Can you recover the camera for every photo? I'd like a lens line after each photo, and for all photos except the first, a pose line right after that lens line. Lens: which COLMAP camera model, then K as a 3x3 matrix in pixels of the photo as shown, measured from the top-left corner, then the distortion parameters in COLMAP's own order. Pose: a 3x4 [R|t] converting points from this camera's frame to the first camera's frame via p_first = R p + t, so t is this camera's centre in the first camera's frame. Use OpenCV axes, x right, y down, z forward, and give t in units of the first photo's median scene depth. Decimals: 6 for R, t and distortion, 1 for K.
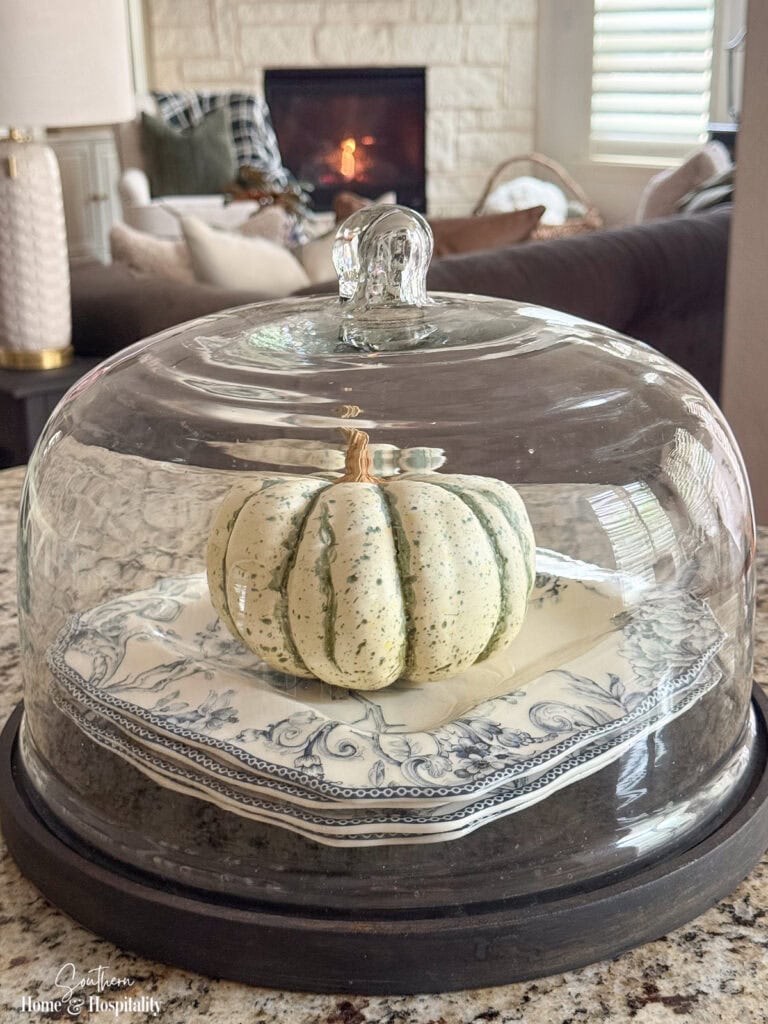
lens RADIAL K [[1475.2, 0, 378.4], [0, 1475.2, 504.6], [0, 0, 1]] dist [0.142227, 0.000000]
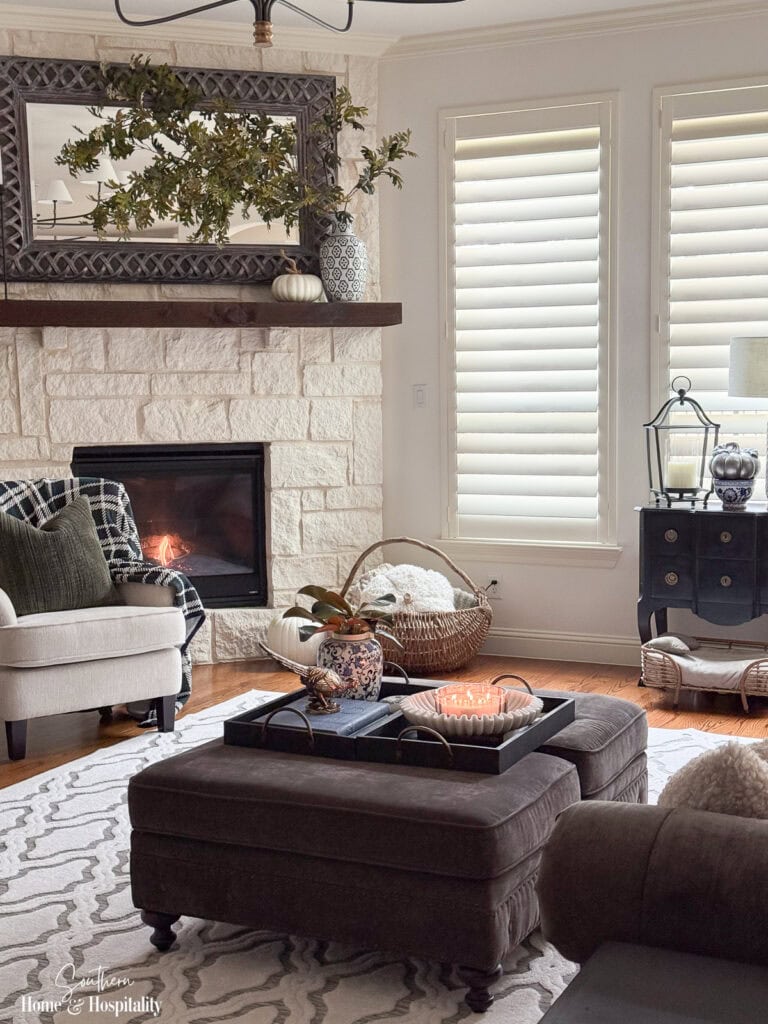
lens RADIAL K [[1475.2, 0, 390.6], [0, 1475.2, 513.9], [0, 0, 1]] dist [0.142227, 0.000000]
pose [[0.926086, -0.027573, 0.376304, -0.231881], [0.107609, 0.975207, -0.193370, -0.077767], [-0.361642, 0.219571, 0.906092, 0.197654]]
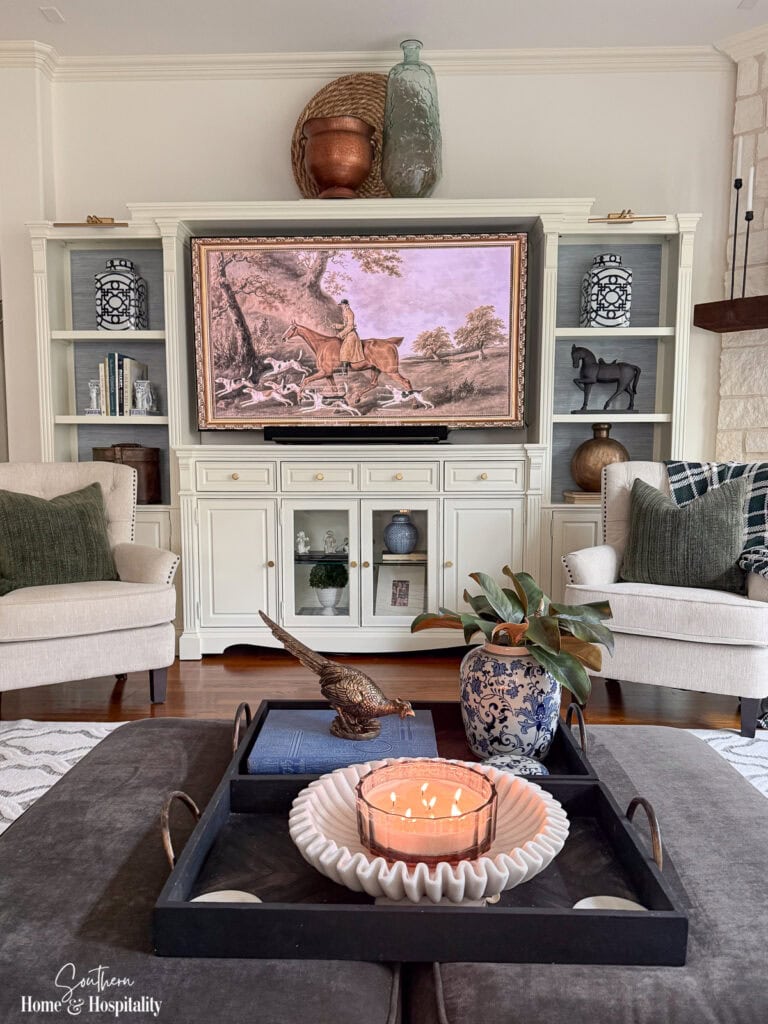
lens RADIAL K [[804.1, 0, 370.7], [0, 804.1, 548.2], [0, 0, 1]] dist [0.068934, -0.097118]
pose [[0.715215, 0.101938, -0.691430, 0.053572], [-0.225002, 0.970221, -0.089701, -0.135930], [0.661696, 0.219729, 0.716853, 0.522089]]
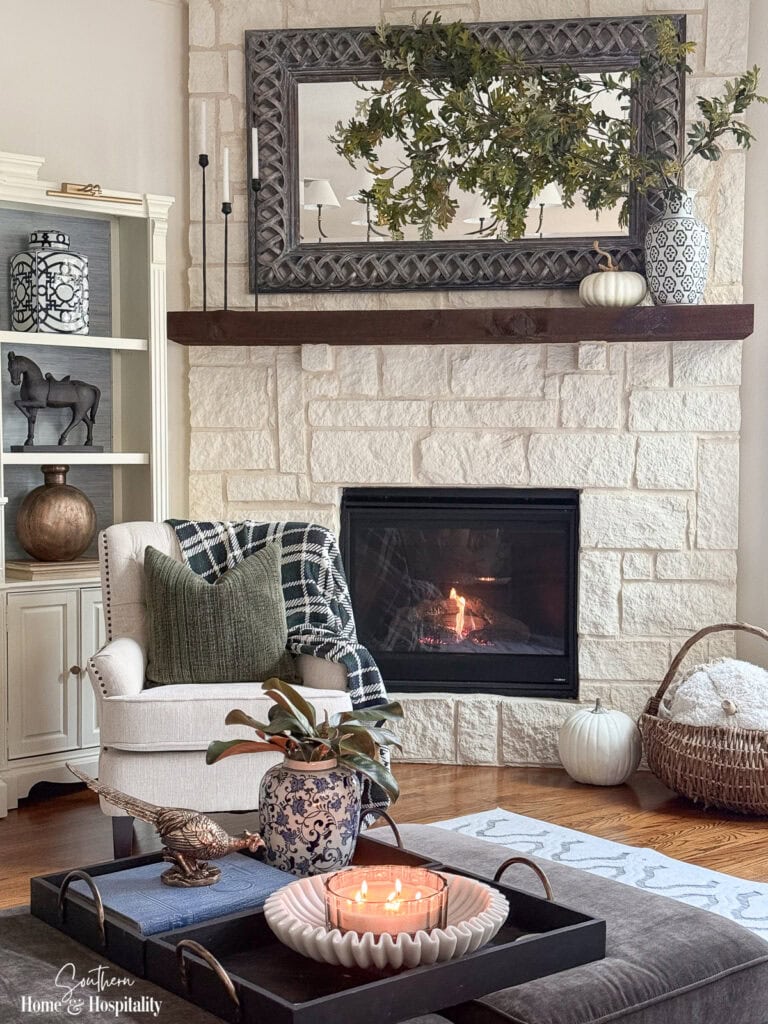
lens RADIAL K [[1475.2, 0, 386.8], [0, 1475.2, 511.0], [0, 0, 1]] dist [0.142227, 0.000000]
pose [[0.997618, 0.024341, -0.064546, -0.011965], [-0.040119, 0.965889, -0.255831, -0.107691], [0.056117, 0.257811, 0.964564, 0.344916]]
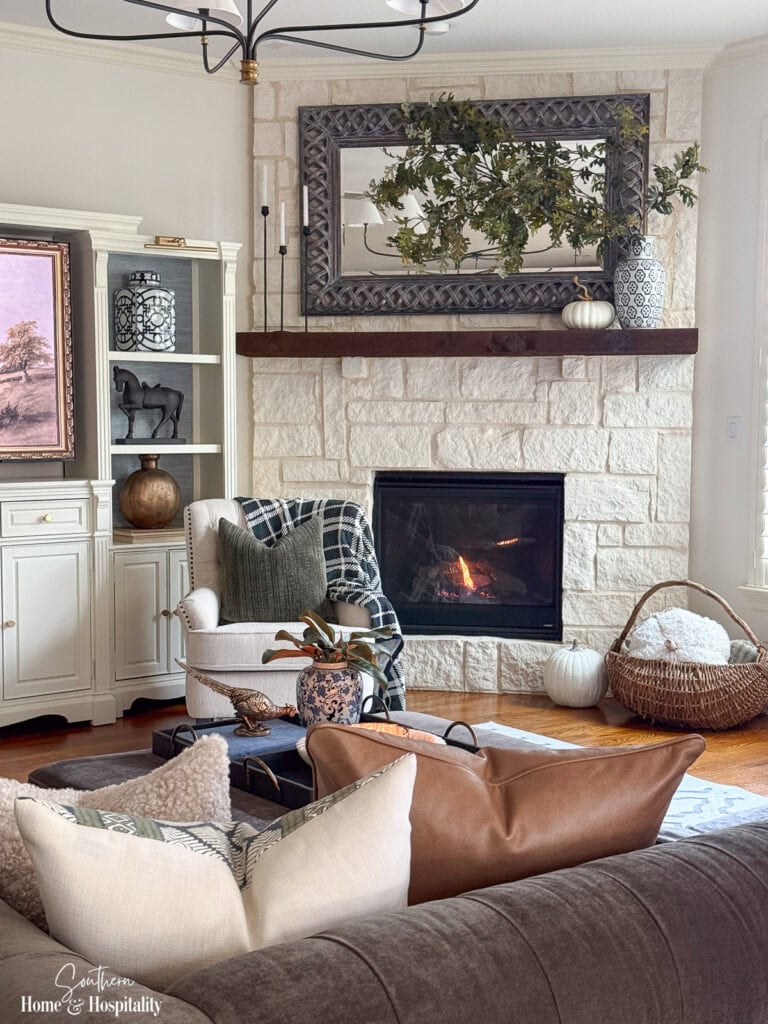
lens RADIAL K [[1475.2, 0, 387.3], [0, 1475.2, 514.8], [0, 0, 1]] dist [0.142227, 0.000000]
pose [[0.993788, 0.031310, -0.106798, 0.023482], [-0.055001, 0.972407, -0.226715, -0.073132], [0.096752, 0.231181, 0.968088, 0.174686]]
